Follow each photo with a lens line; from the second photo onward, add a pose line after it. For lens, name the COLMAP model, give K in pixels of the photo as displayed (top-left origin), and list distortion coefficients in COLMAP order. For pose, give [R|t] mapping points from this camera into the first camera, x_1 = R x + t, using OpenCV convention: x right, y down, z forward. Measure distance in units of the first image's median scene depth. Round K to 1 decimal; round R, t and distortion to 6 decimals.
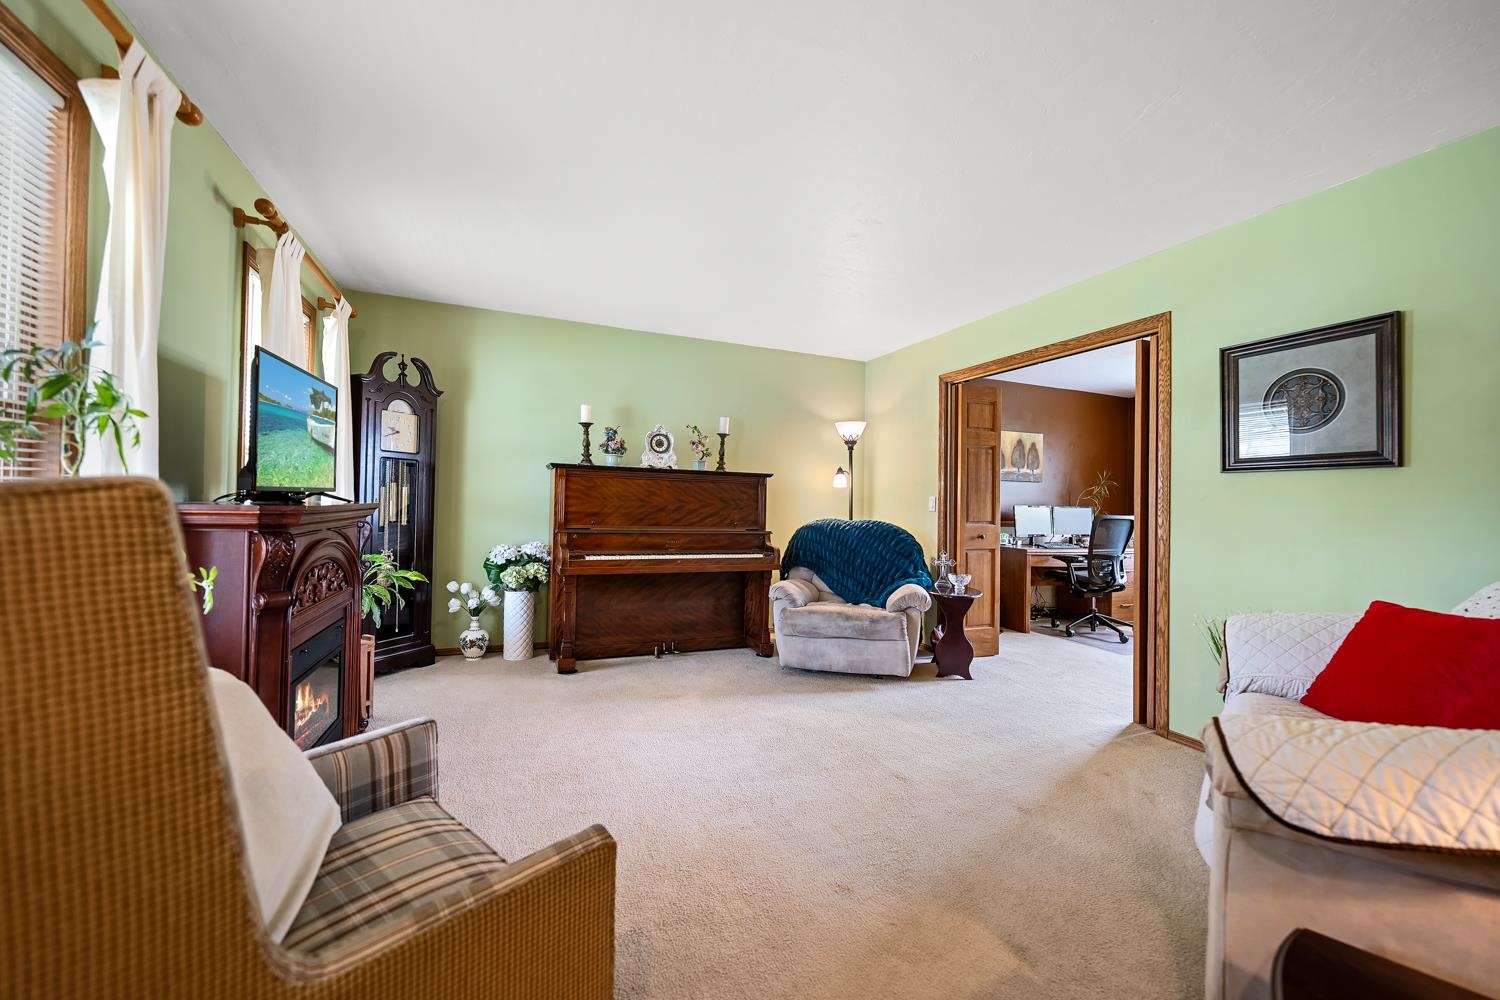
lens RADIAL K [[567.4, 0, 750.0], [0, 567.4, 500.0], [0, 0, 1]] dist [-0.000040, -0.000016]
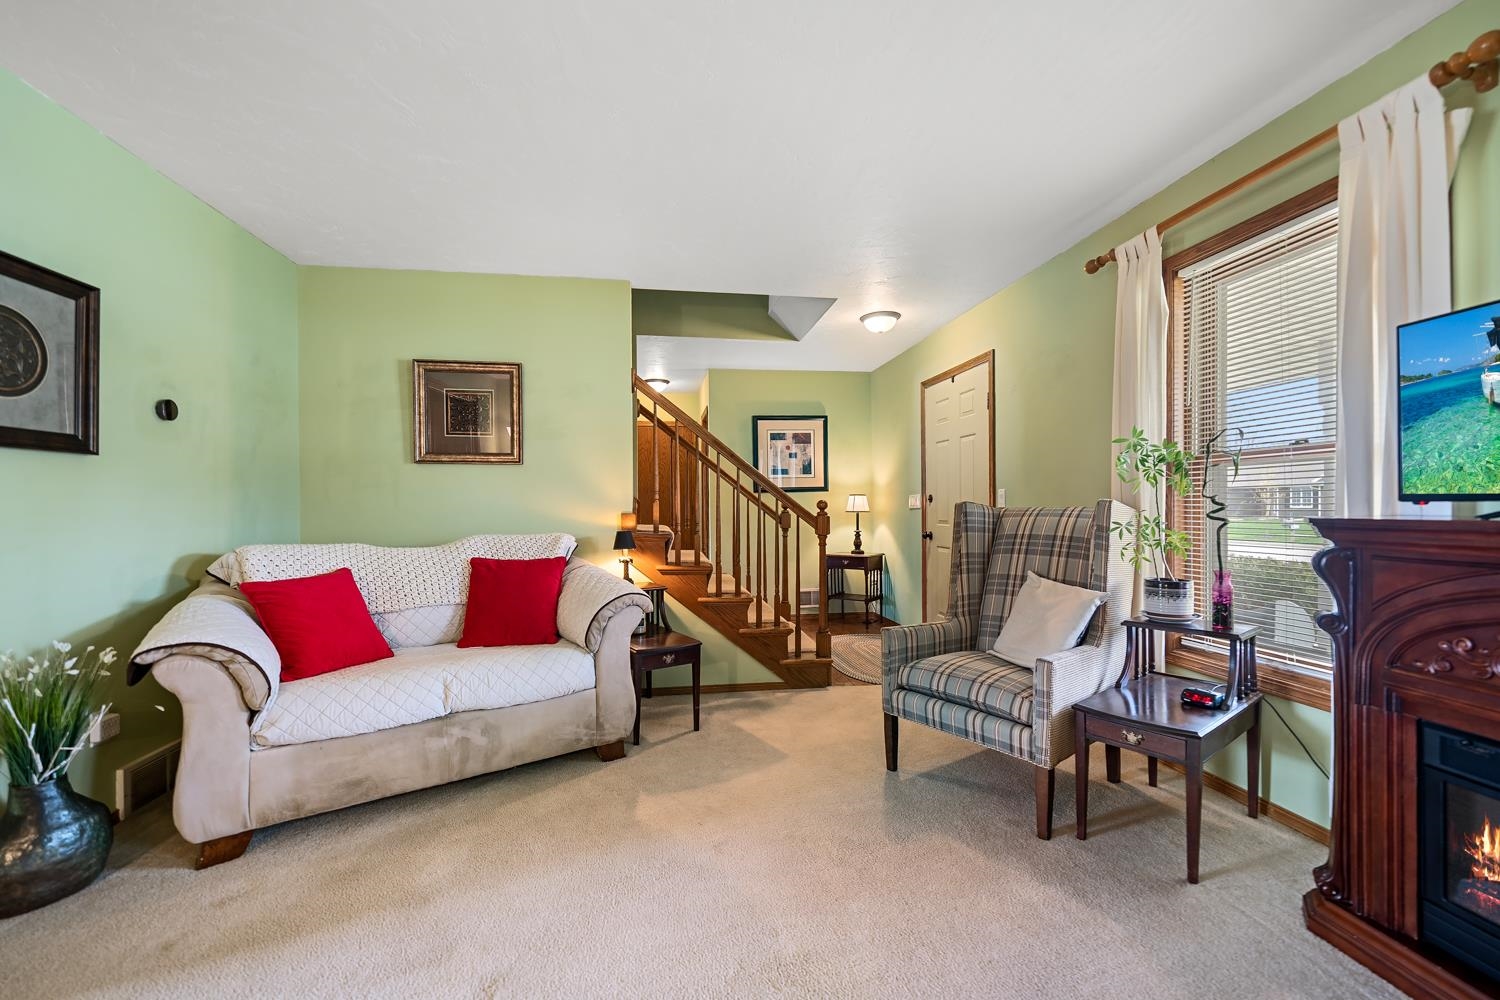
lens RADIAL K [[609.0, 0, 743.1], [0, 609.0, 510.8], [0, 0, 1]] dist [0.001070, -0.000011]
pose [[-0.965023, -0.018704, 0.261499, -0.092055], [-0.016817, 0.999814, 0.009451, 0.003190], [-0.261627, 0.004722, -0.965158, 1.058523]]
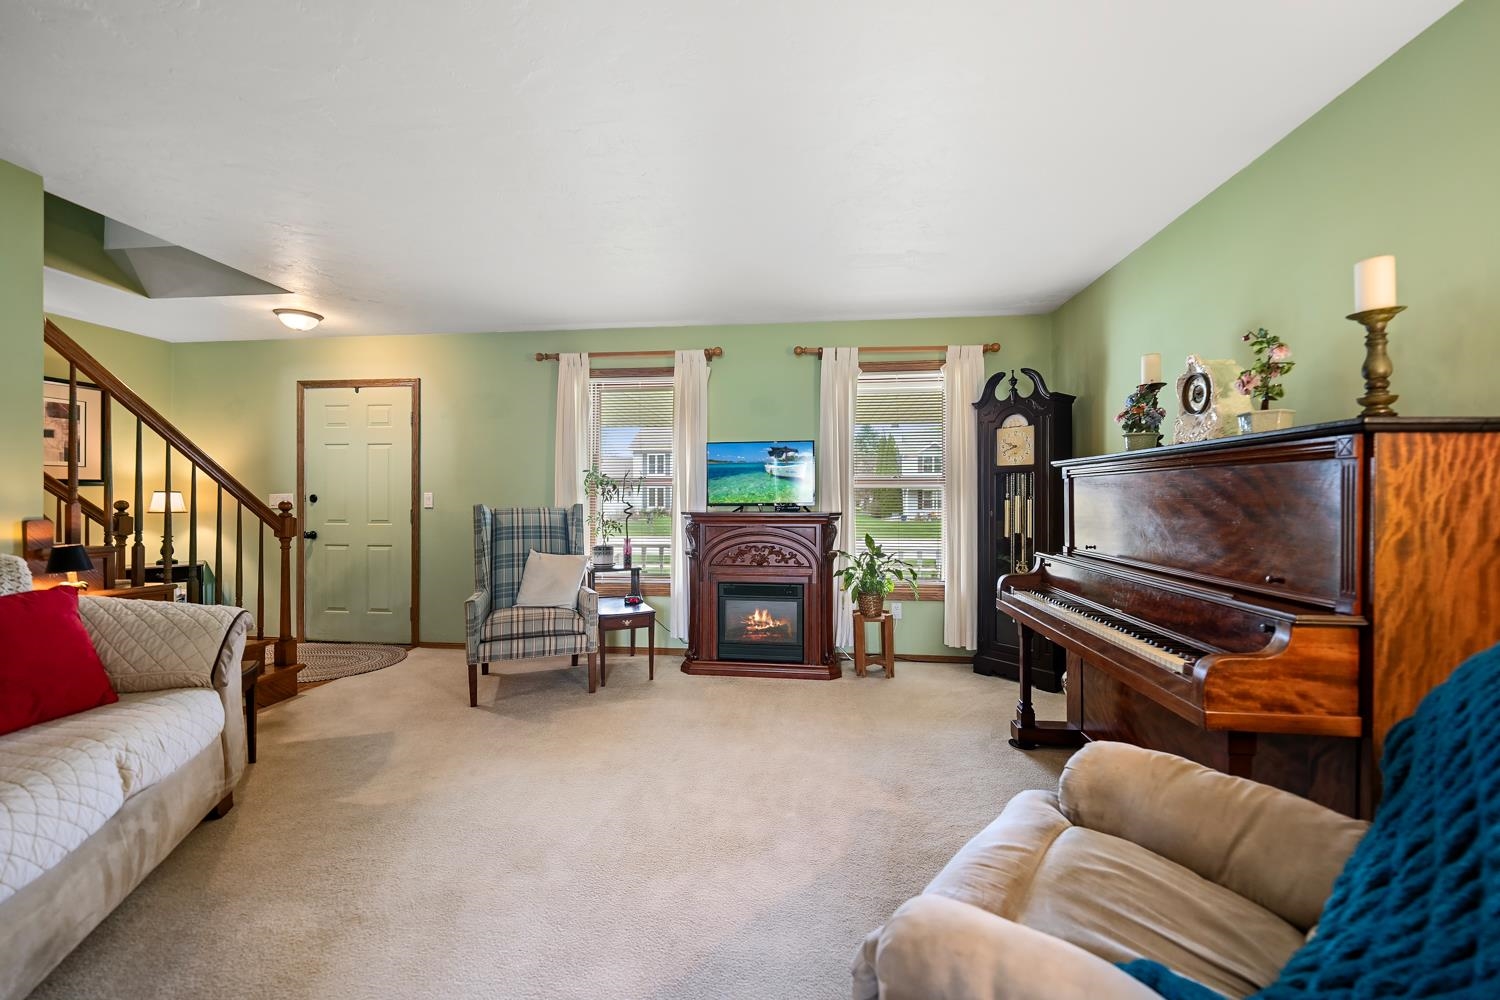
lens RADIAL K [[599.5, 0, 755.5], [0, 599.5, 506.4], [0, 0, 1]] dist [0.000902, 0.000007]
pose [[-0.470282, -0.012528, -0.882428, 0.586972], [-0.008621, 0.999917, -0.009601, 0.004154], [0.882474, 0.003092, -0.470350, 1.157940]]
